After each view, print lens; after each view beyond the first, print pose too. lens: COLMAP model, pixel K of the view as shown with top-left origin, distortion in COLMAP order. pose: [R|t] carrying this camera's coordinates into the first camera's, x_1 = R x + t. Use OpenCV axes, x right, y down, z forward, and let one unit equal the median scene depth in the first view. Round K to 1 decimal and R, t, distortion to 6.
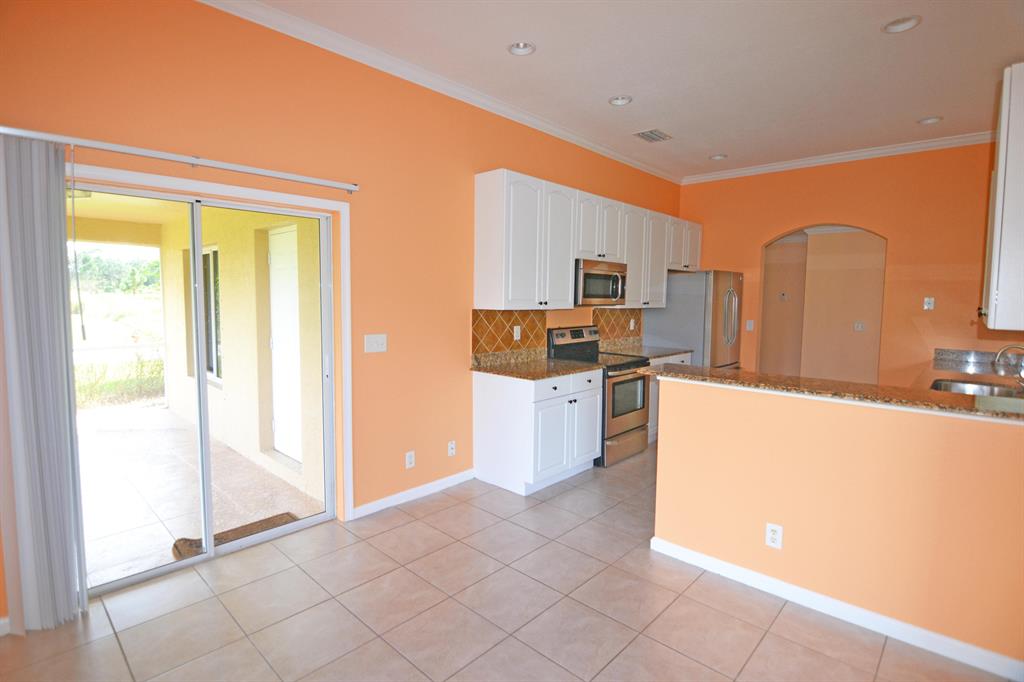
lens RADIAL K [[501.4, 0, 509.1], [0, 501.4, 337.6], [0, 0, 1]] dist [-0.019330, -0.001849]
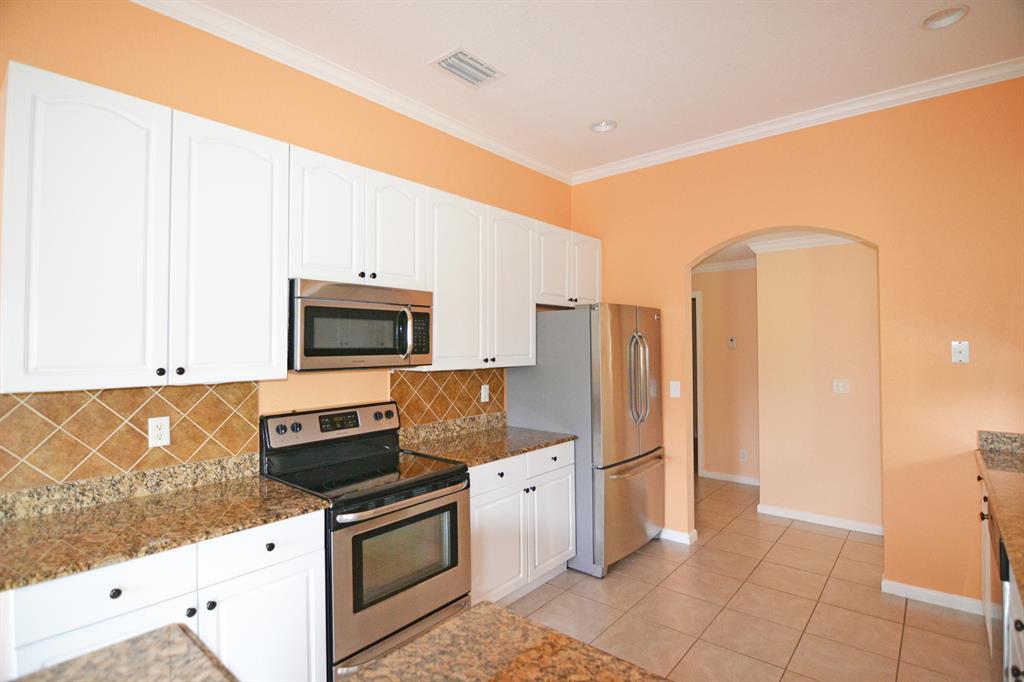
lens RADIAL K [[501.4, 0, 509.0], [0, 501.4, 337.2], [0, 0, 1]] dist [-0.019330, -0.001849]
pose [[0.998603, -0.015874, 0.050407, 0.301544], [0.020679, 0.995138, -0.096291, -0.043031], [-0.048634, 0.097199, 0.994076, 0.462667]]
